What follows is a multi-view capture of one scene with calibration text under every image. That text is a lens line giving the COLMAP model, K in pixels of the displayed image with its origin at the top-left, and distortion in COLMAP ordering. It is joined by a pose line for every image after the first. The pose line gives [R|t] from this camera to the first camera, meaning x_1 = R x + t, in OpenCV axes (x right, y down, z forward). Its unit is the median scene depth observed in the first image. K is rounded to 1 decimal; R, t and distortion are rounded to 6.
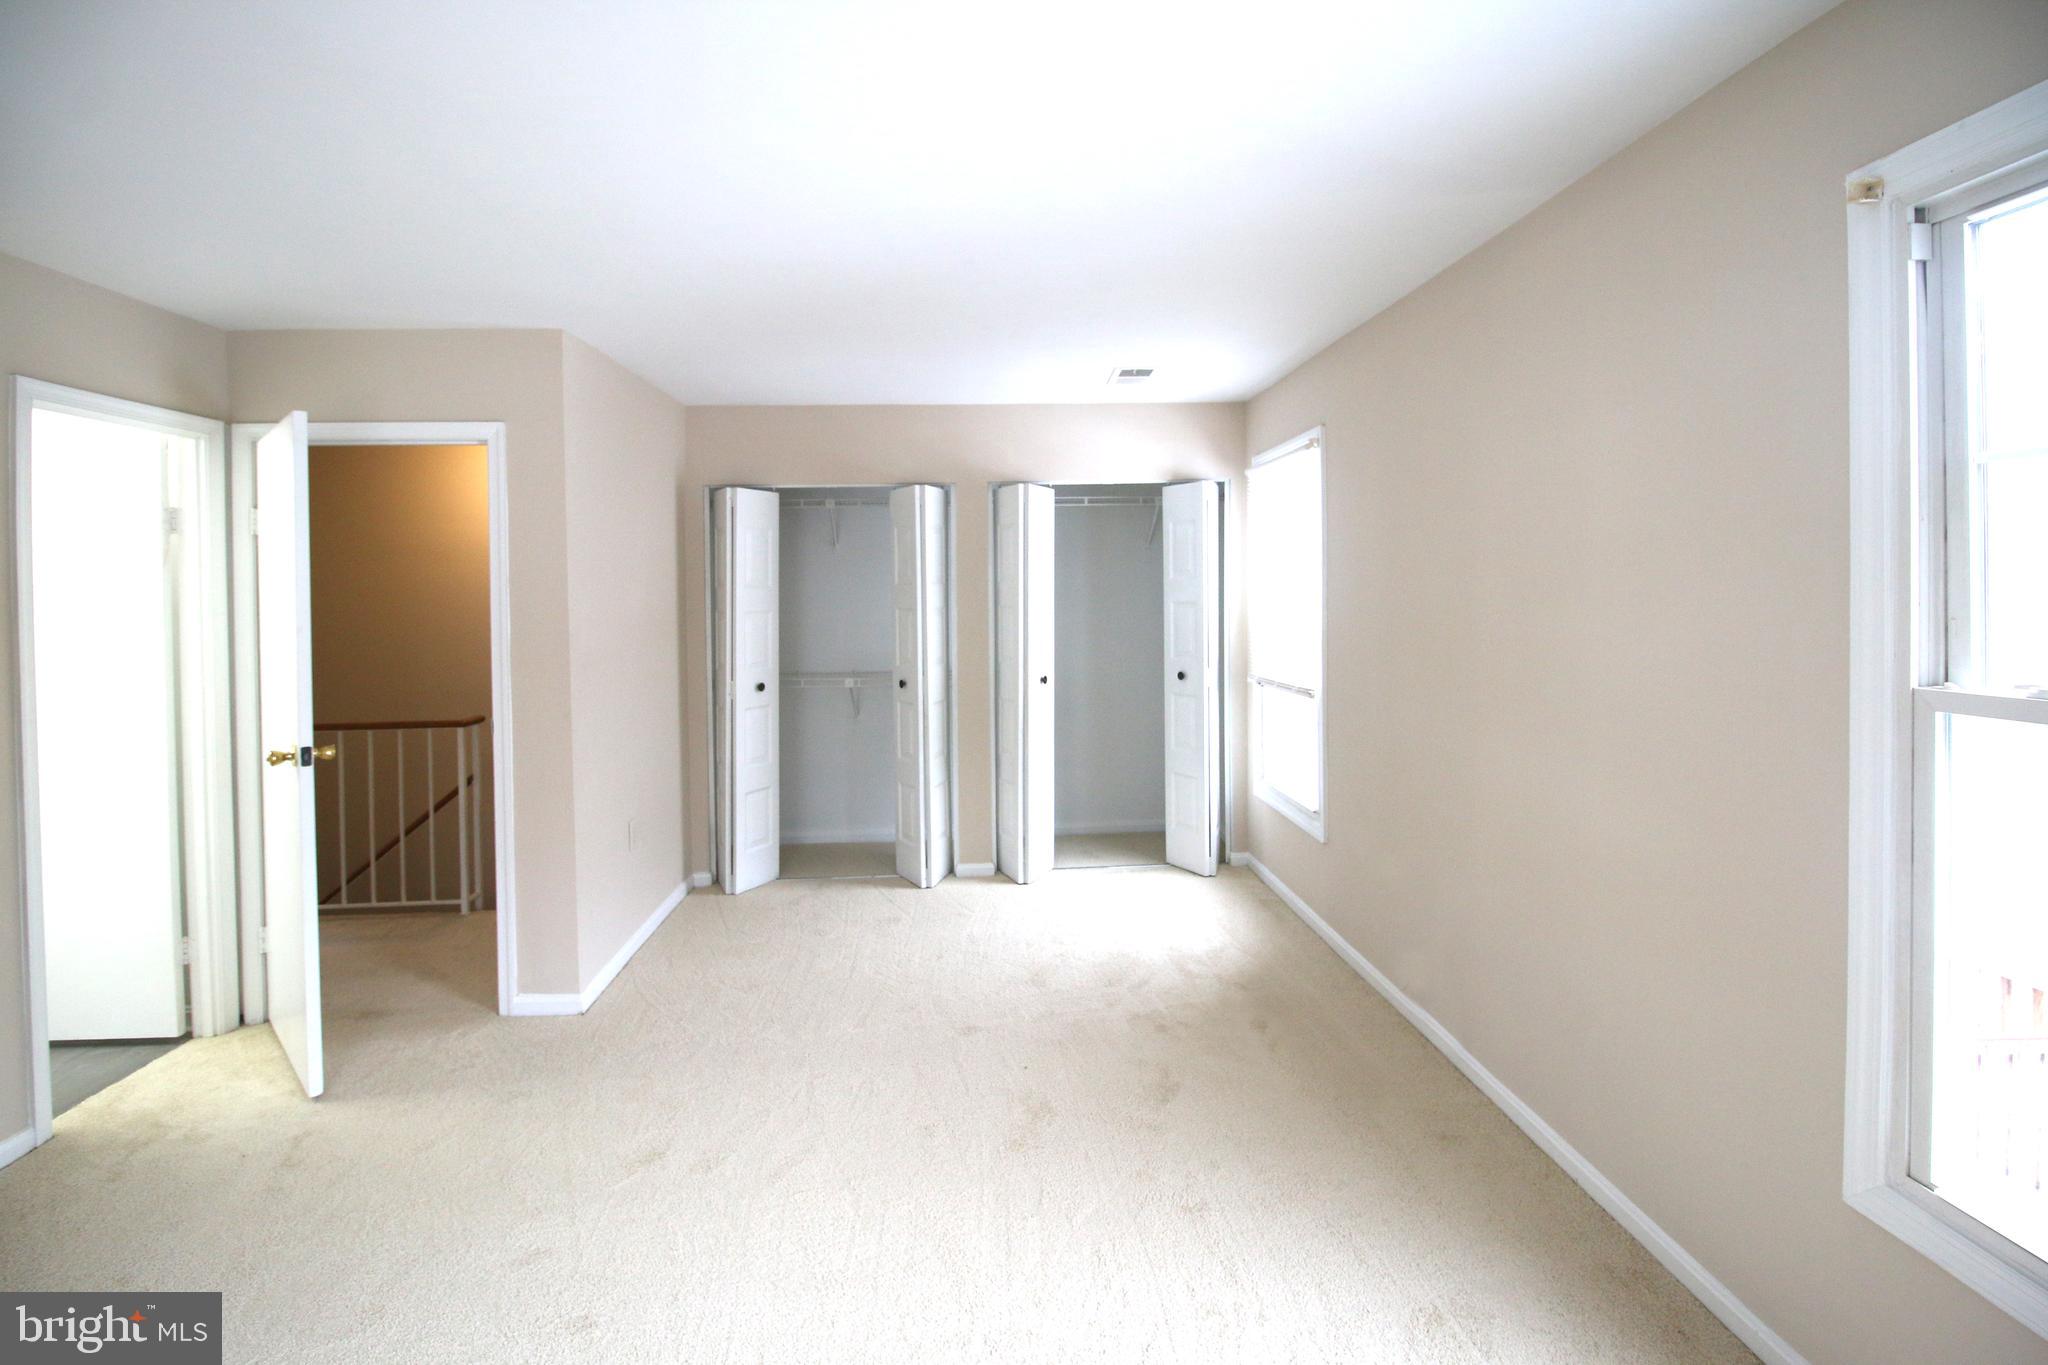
lens RADIAL K [[1001.6, 0, 1019.3], [0, 1001.6, 673.8], [0, 0, 1]] dist [-0.010581, -0.002947]
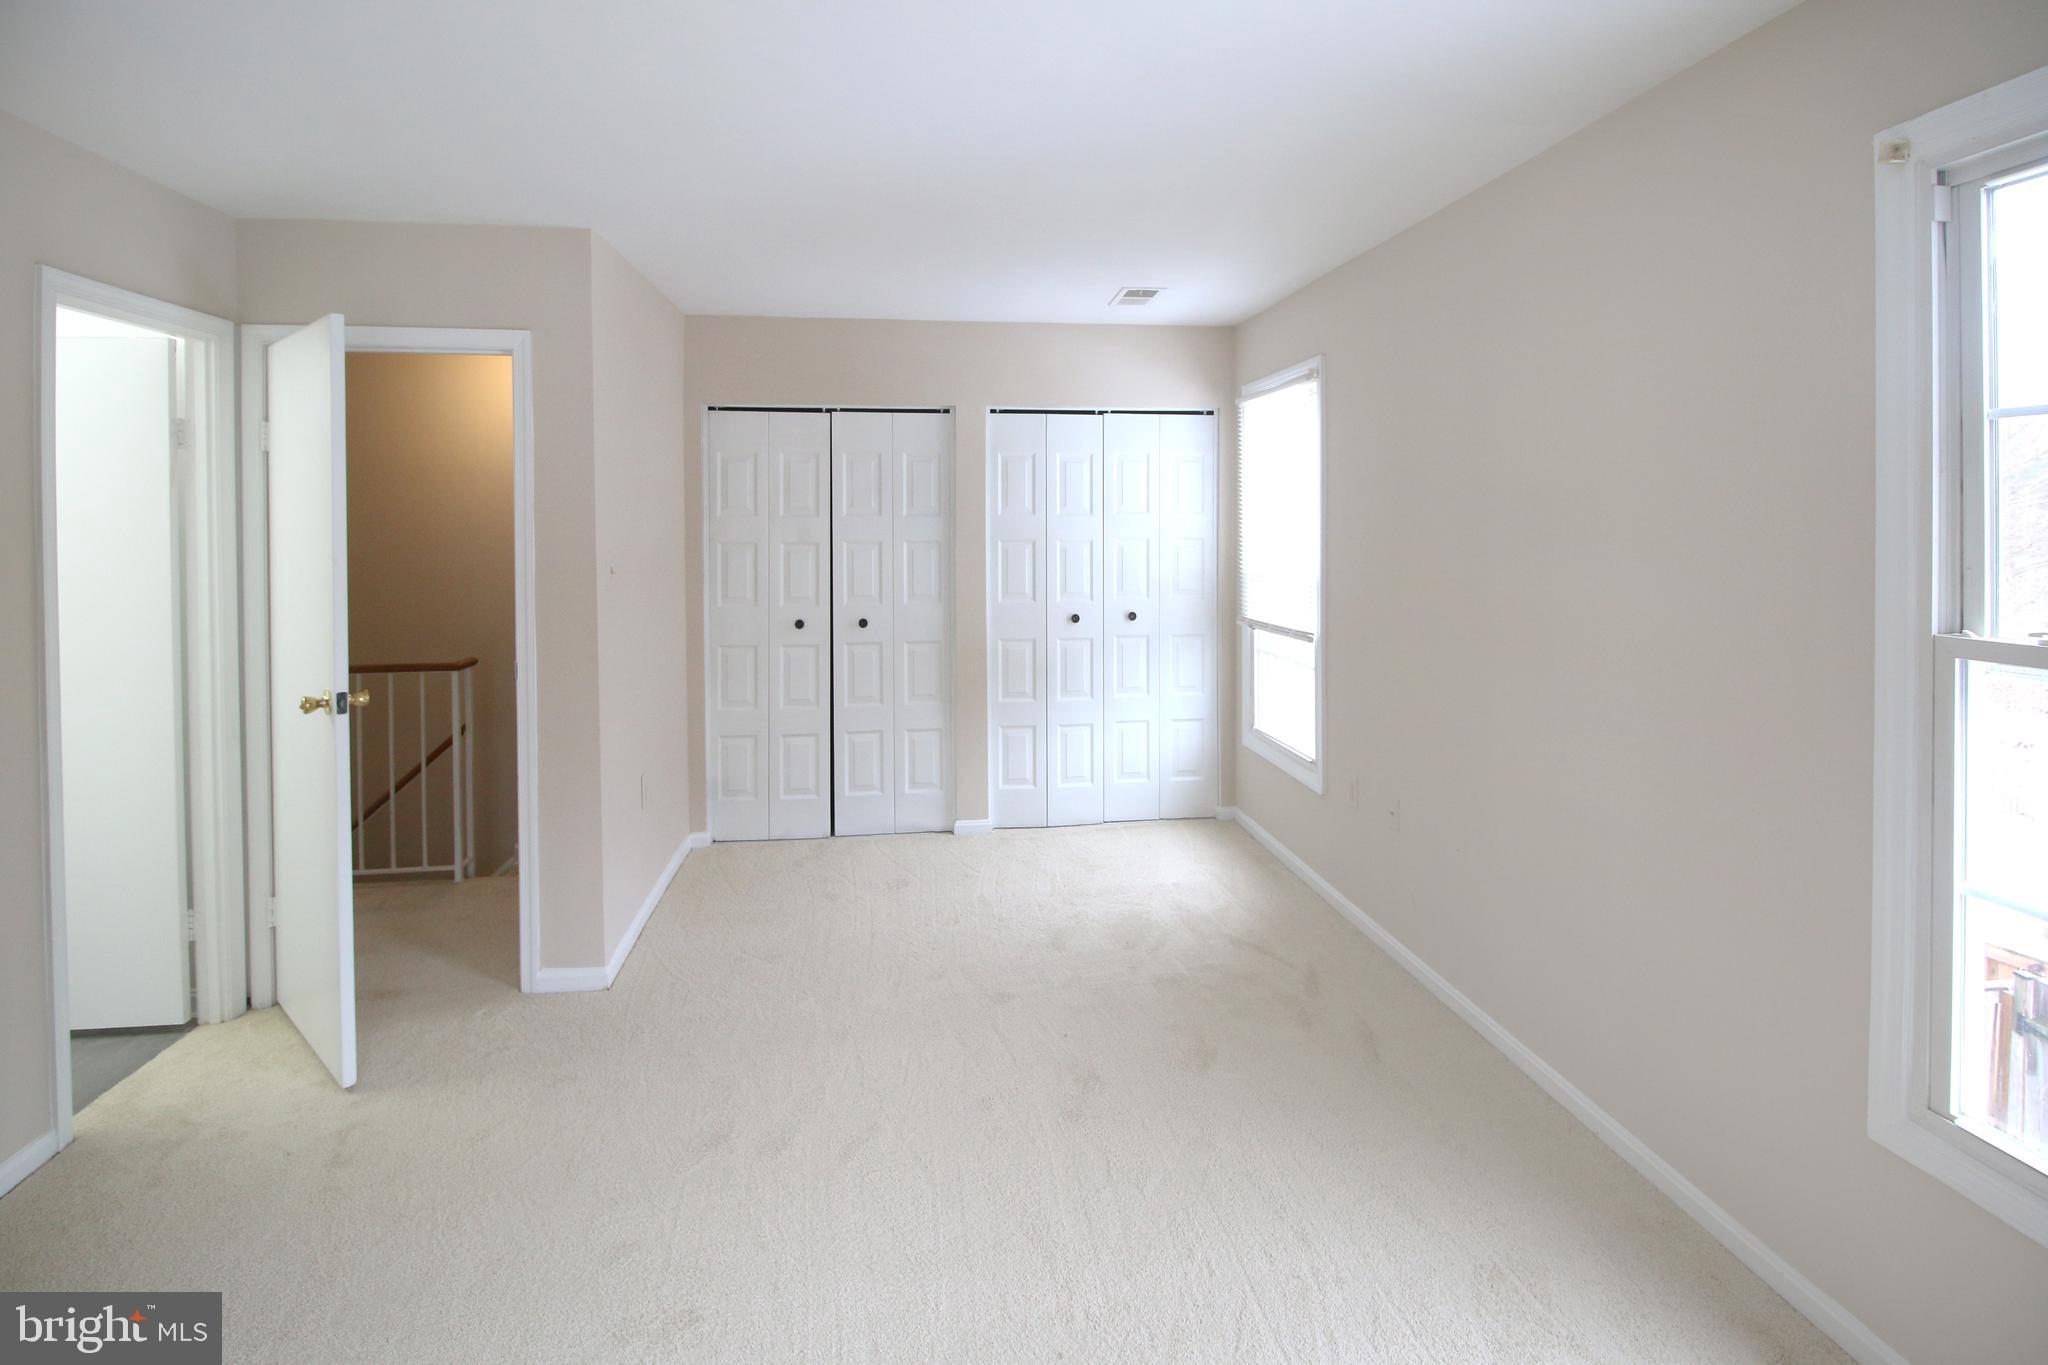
lens RADIAL K [[1110.2, 0, 1051.1], [0, 1110.2, 609.2], [0, 0, 1]] dist [-0.011565, -0.005015]
pose [[0.993634, 0.008206, 0.112361, -0.149652], [-0.007764, 0.999960, -0.004375, -0.000869], [-0.112392, 0.003475, 0.993658, -0.036462]]
